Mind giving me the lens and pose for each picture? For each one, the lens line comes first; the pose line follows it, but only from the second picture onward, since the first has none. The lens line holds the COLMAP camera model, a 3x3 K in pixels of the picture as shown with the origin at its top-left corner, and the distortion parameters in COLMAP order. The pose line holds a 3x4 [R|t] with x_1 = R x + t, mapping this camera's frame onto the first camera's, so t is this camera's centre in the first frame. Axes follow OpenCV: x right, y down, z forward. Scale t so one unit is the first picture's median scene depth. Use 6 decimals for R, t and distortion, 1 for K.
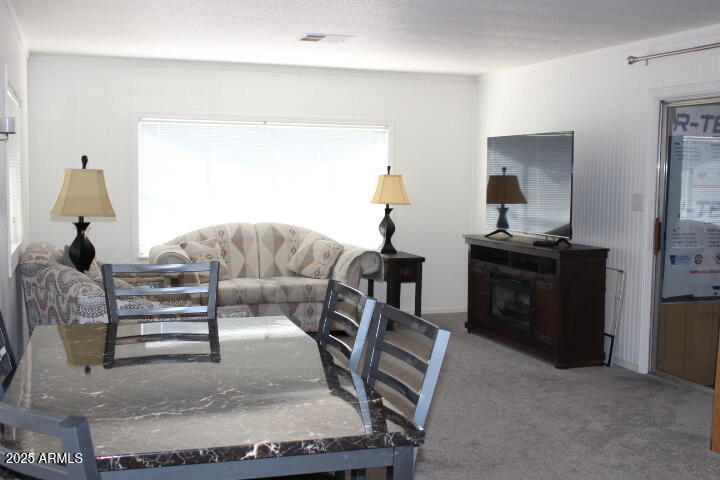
lens RADIAL K [[929.0, 0, 360.5], [0, 929.0, 240.8], [0, 0, 1]] dist [-0.036954, 0.000000]
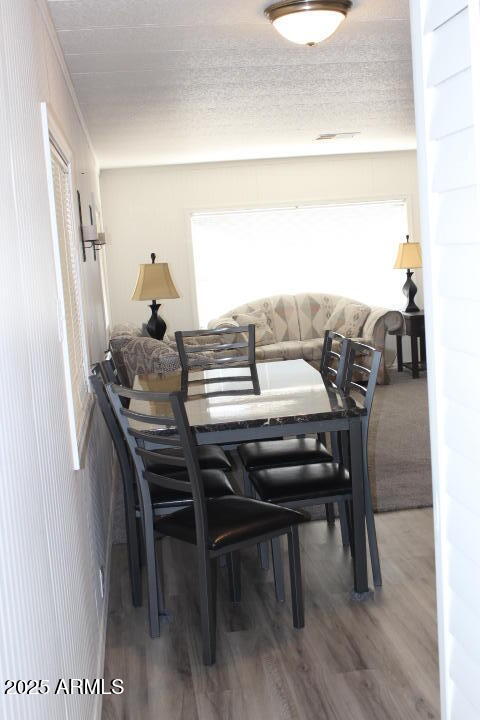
lens RADIAL K [[906.2, 0, 239.9], [0, 906.2, 359.6], [0, 0, 1]] dist [-0.026522, 0.000000]
pose [[0.979425, -0.063337, -0.191610, 0.037462], [0.073847, 0.996104, 0.048212, 0.003303], [0.187810, -0.061369, 0.980286, -0.155406]]
